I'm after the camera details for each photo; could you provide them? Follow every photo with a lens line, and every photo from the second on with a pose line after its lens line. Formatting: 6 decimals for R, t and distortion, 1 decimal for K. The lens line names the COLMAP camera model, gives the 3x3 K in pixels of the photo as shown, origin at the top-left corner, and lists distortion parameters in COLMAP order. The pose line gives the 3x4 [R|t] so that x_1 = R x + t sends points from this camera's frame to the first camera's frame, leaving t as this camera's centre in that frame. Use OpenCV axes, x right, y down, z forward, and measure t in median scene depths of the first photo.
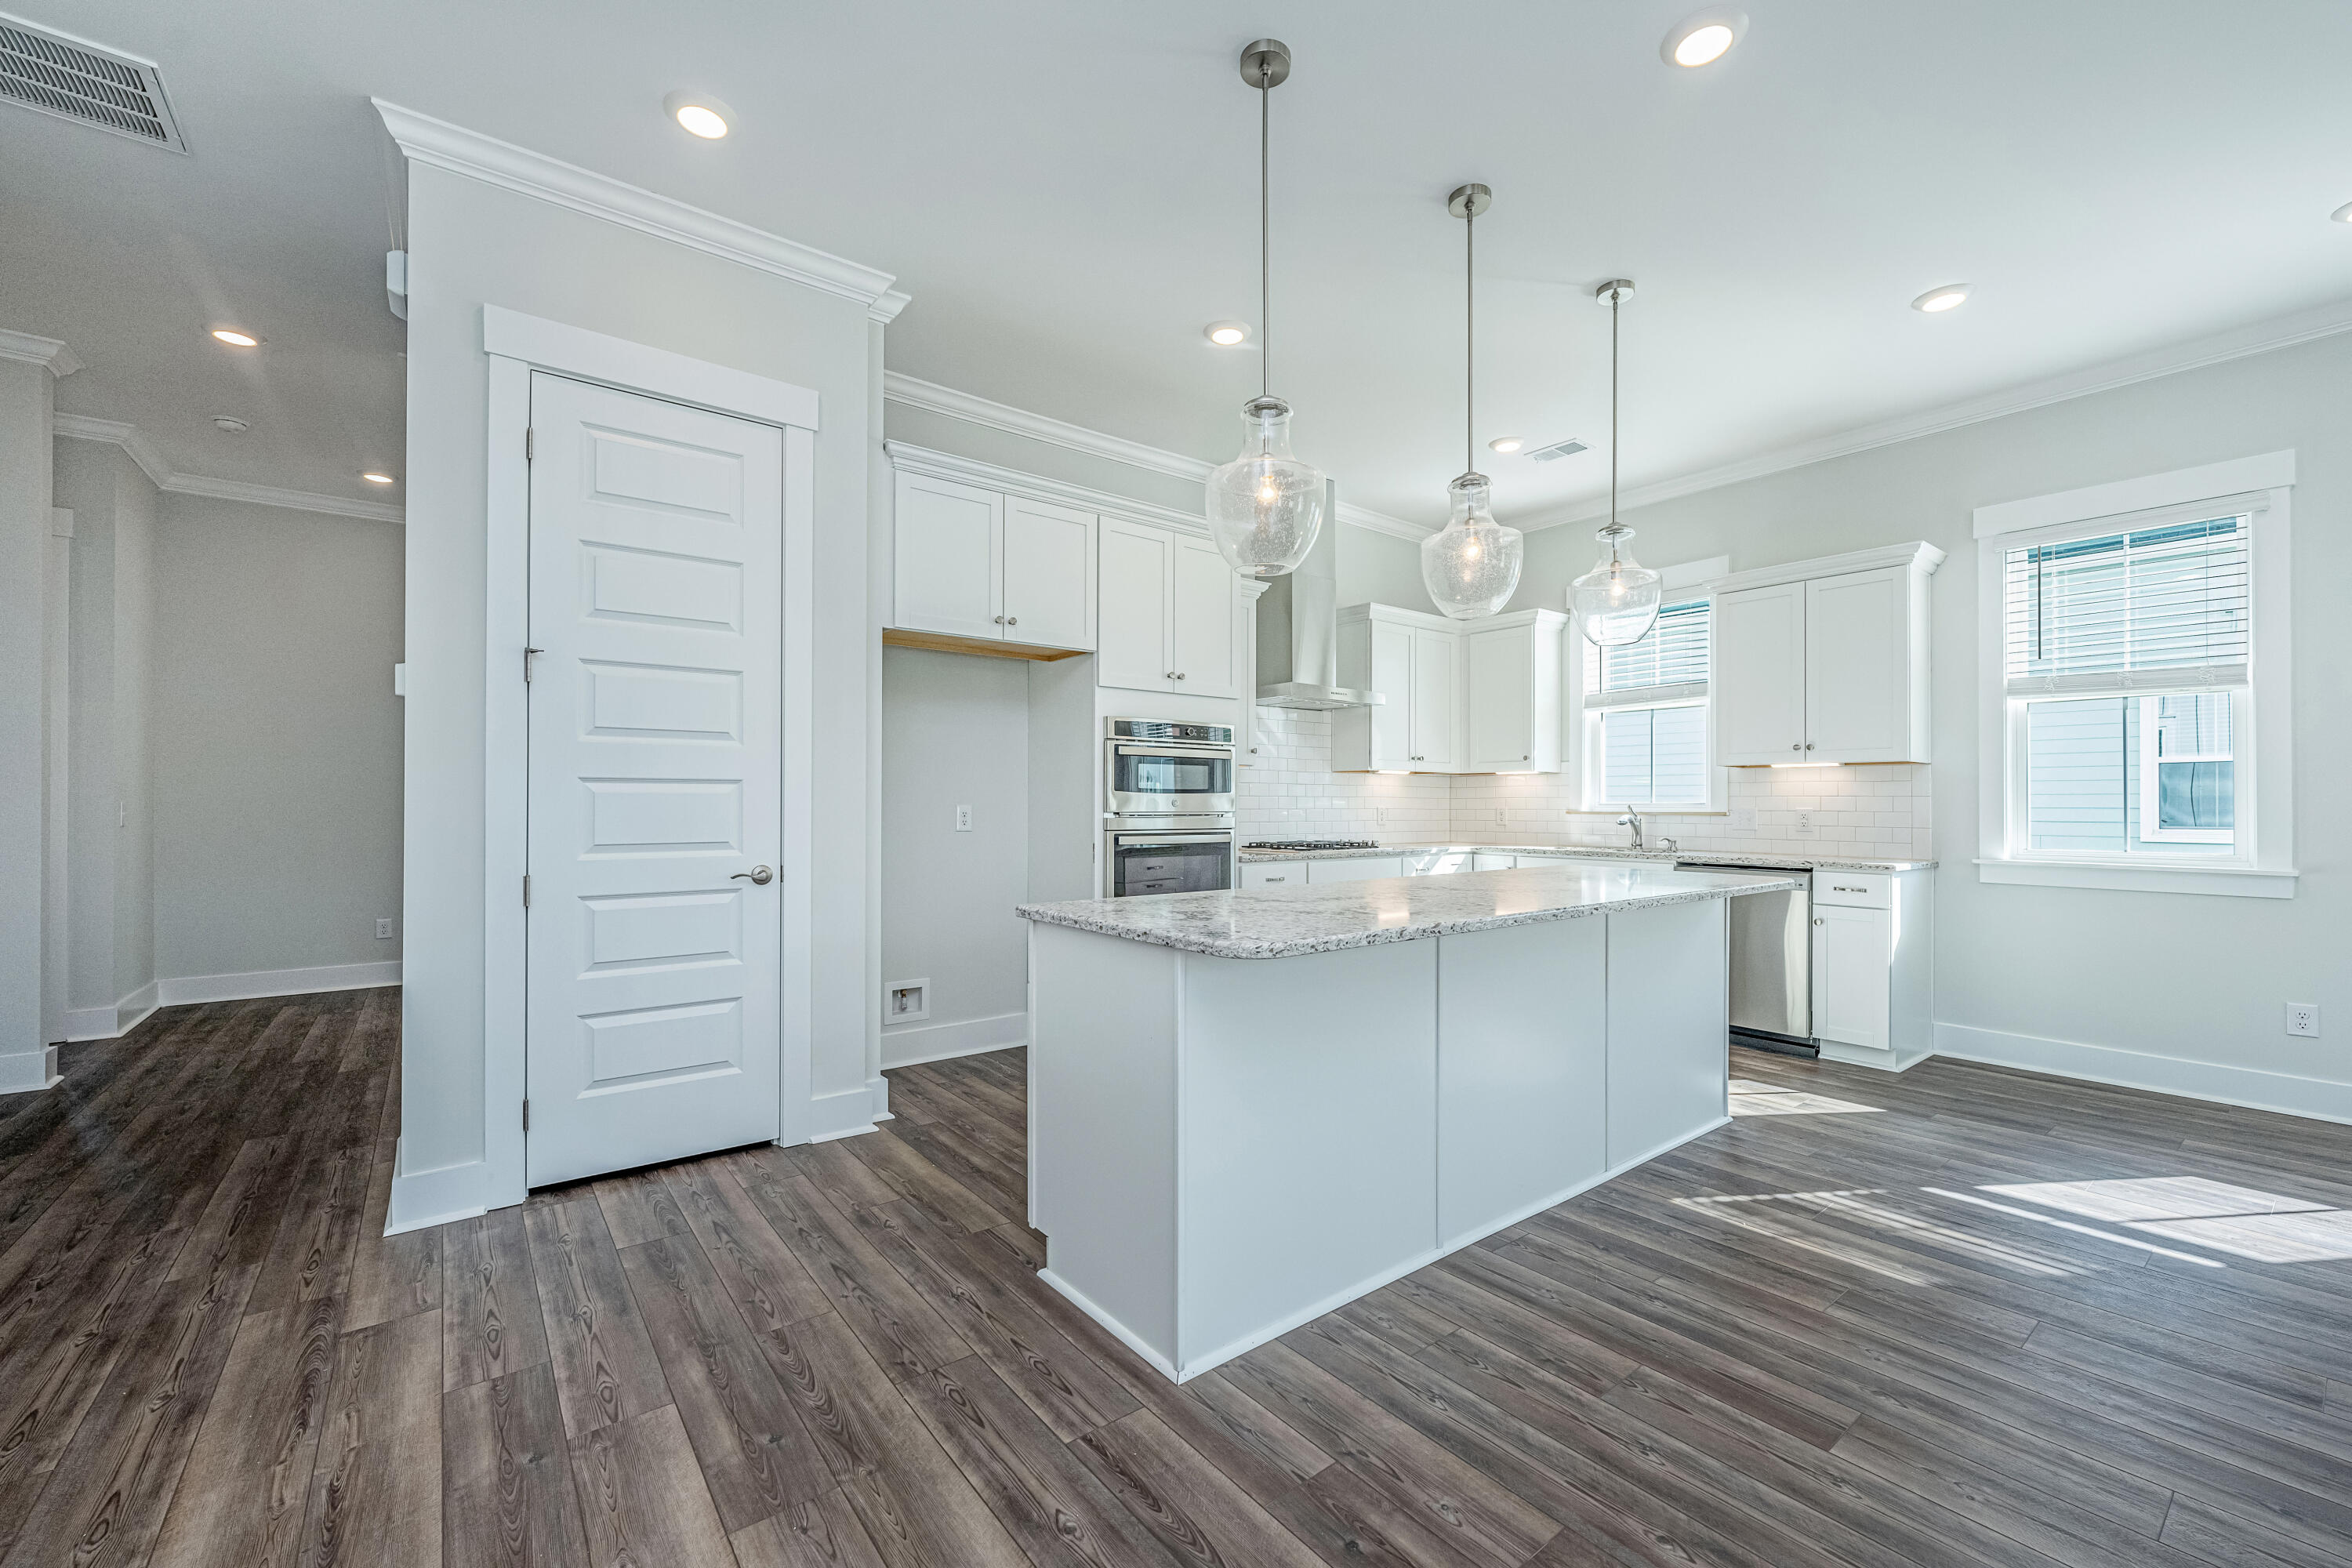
lens RADIAL K [[974.6, 0, 1198.8], [0, 974.6, 794.9], [0, 0, 1]] dist [0.000992, 0.000025]
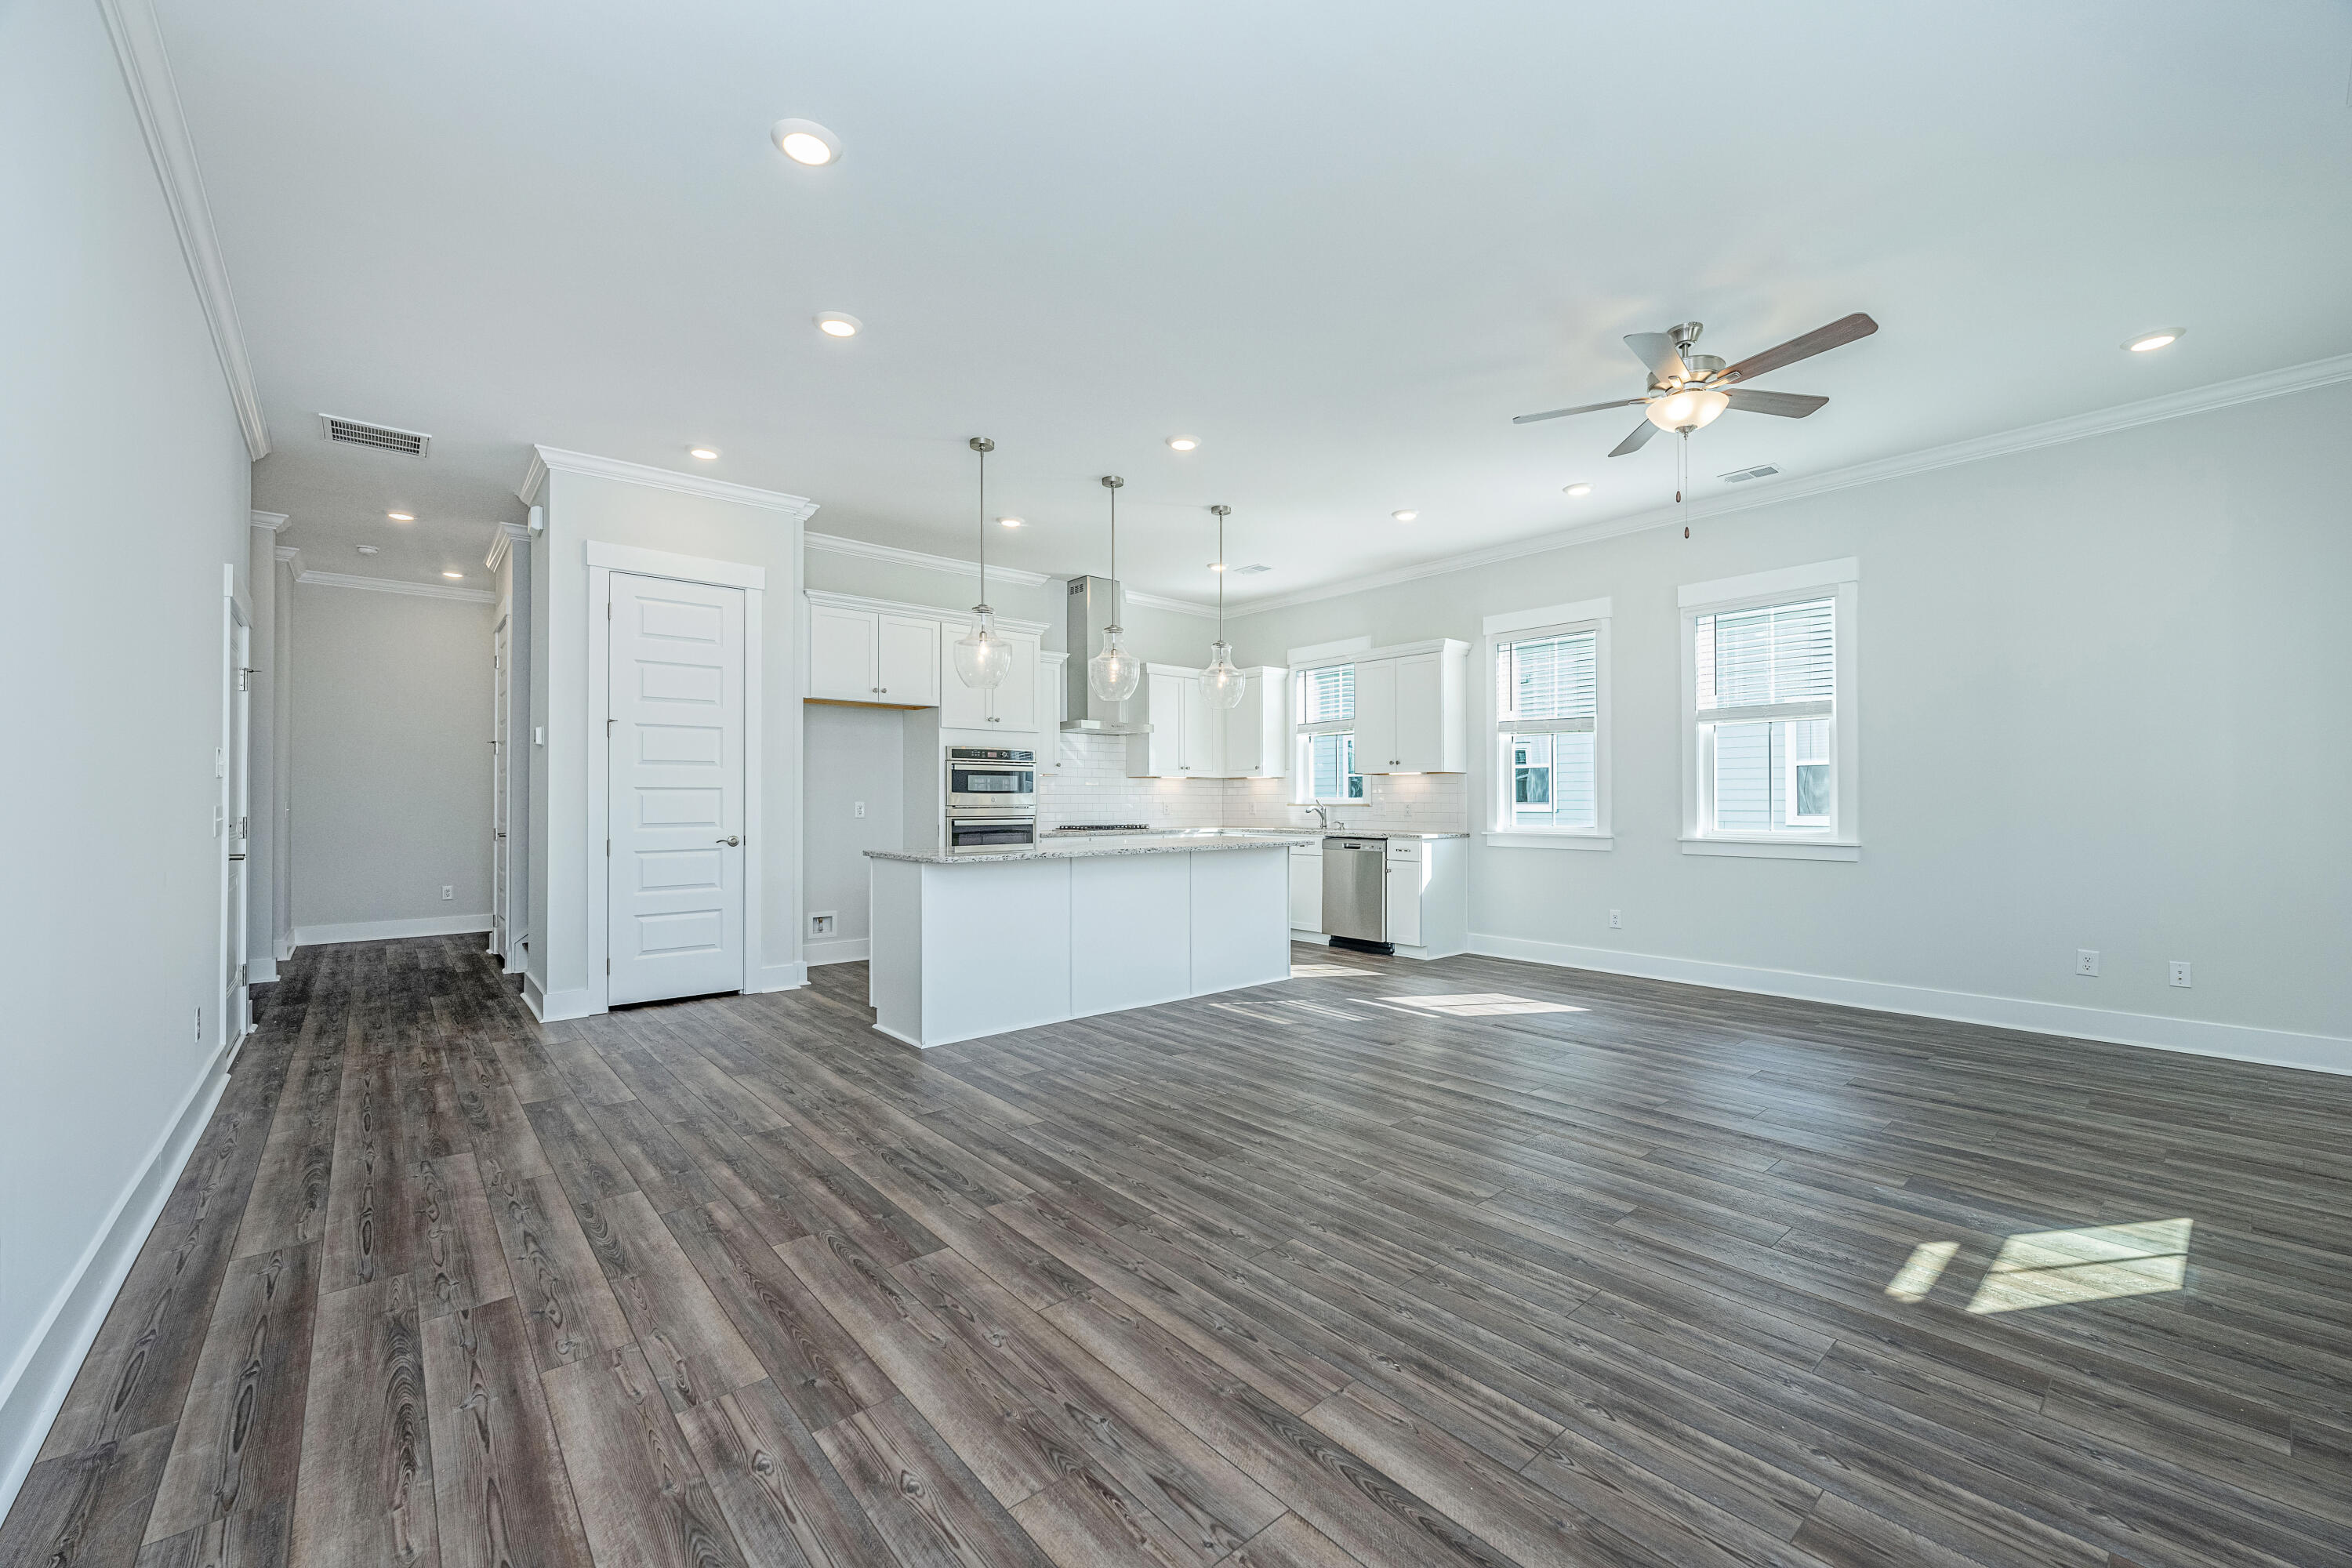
lens RADIAL K [[969.6, 0, 1222.2], [0, 969.6, 785.2], [0, 0, 1]] dist [-0.018223, 0.000152]
pose [[0.997689, -0.001876, 0.067923, 0.285689], [0.002075, 0.999994, -0.002867, -0.011756], [-0.067918, 0.003001, 0.997686, -0.721810]]
